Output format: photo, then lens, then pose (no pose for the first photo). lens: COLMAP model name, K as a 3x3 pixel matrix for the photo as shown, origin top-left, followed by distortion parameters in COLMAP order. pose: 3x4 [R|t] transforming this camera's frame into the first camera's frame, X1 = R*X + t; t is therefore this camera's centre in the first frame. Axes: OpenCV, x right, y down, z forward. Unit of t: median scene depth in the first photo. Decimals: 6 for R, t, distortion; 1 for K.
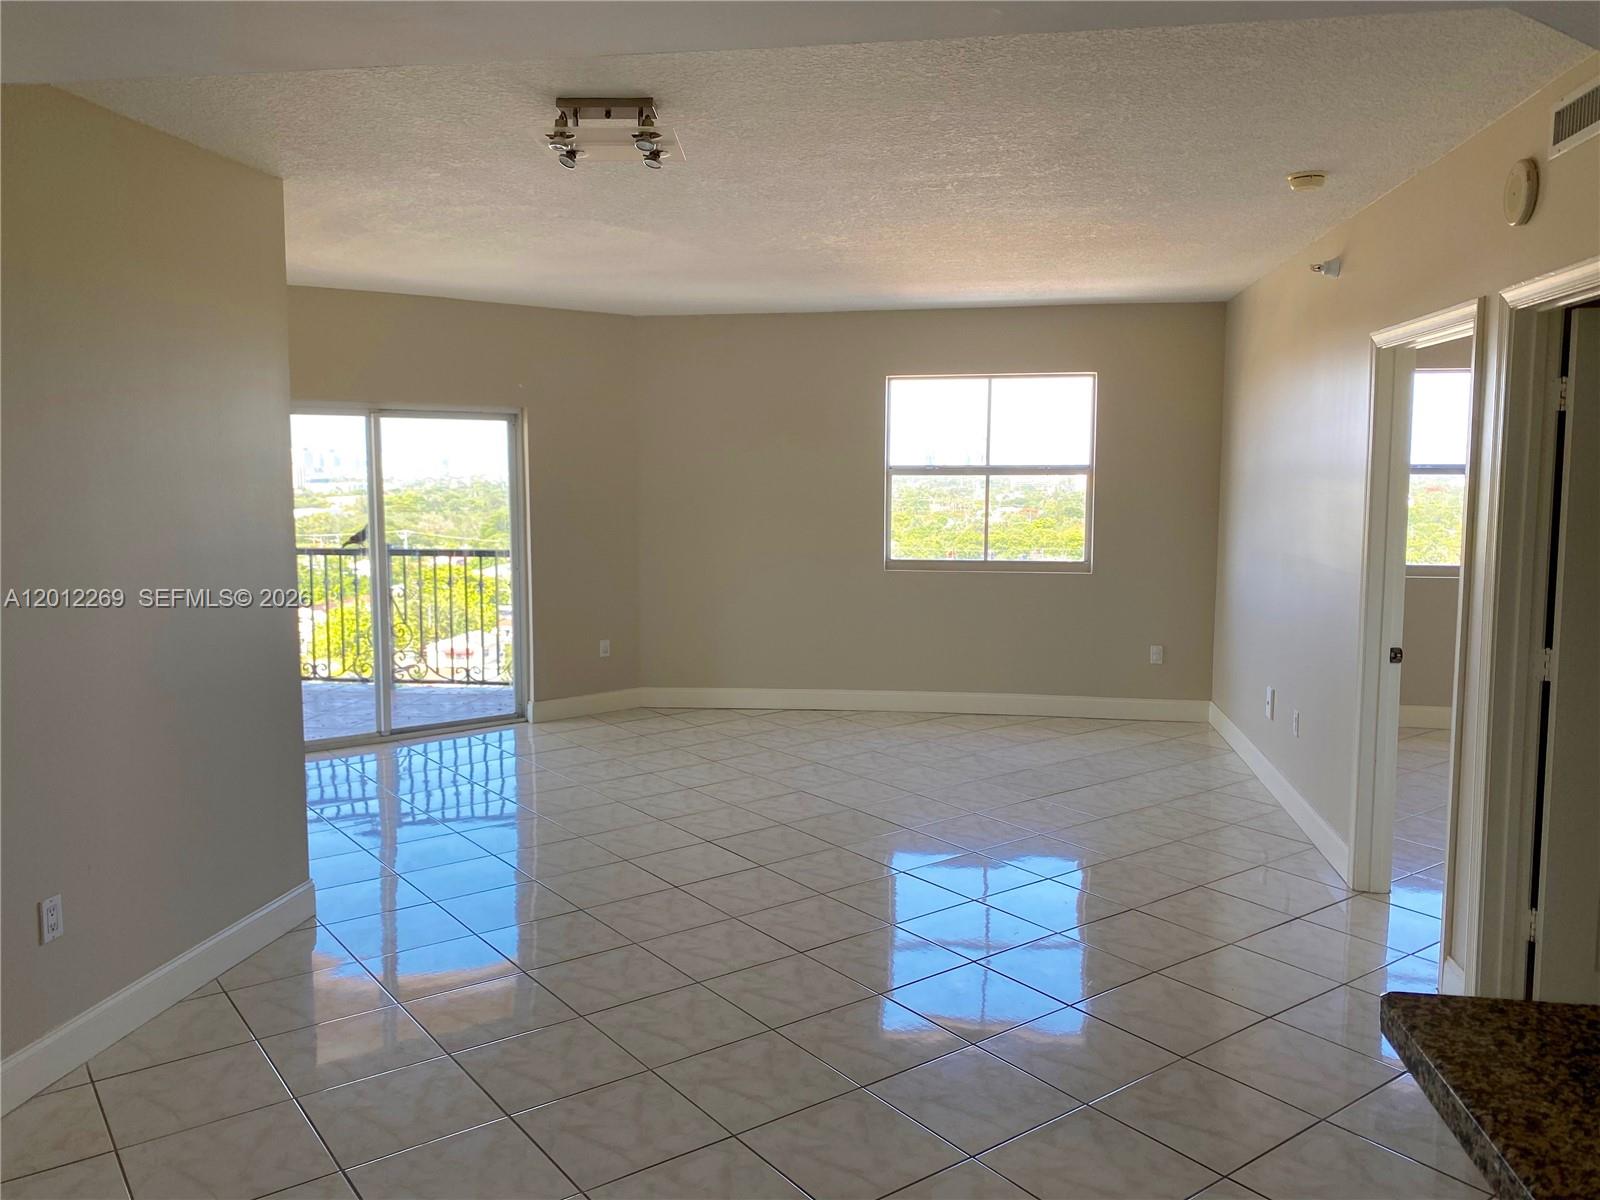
lens RADIAL K [[1211.3, 0, 798.7], [0, 1211.3, 604.3], [0, 0, 1]] dist [-0.005949, 0.003073]
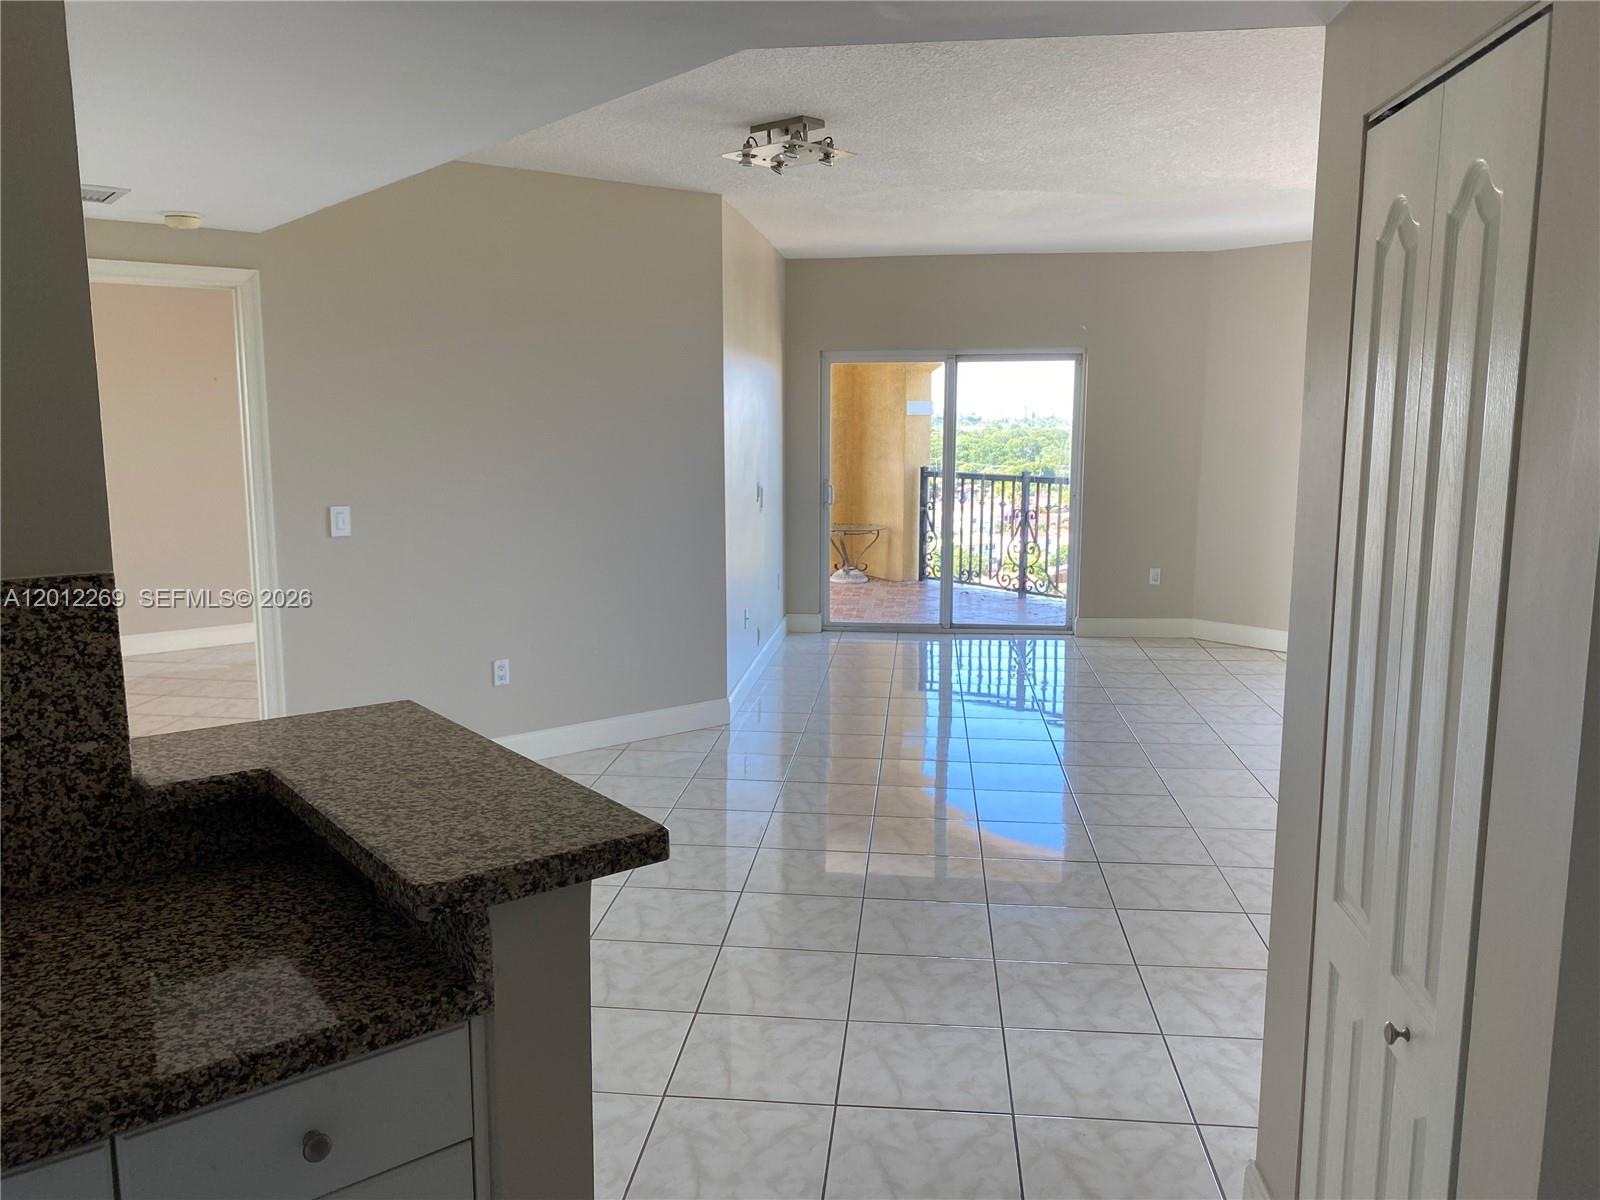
lens RADIAL K [[1211.3, 0, 789.8], [0, 1211.3, 599.2], [0, 0, 1]] dist [-0.005949, 0.003073]
pose [[0.681640, 0.106609, -0.723879, 0.403928], [-0.071918, 0.994300, 0.078714, -0.003536], [0.728144, -0.001595, 0.685422, 0.055328]]
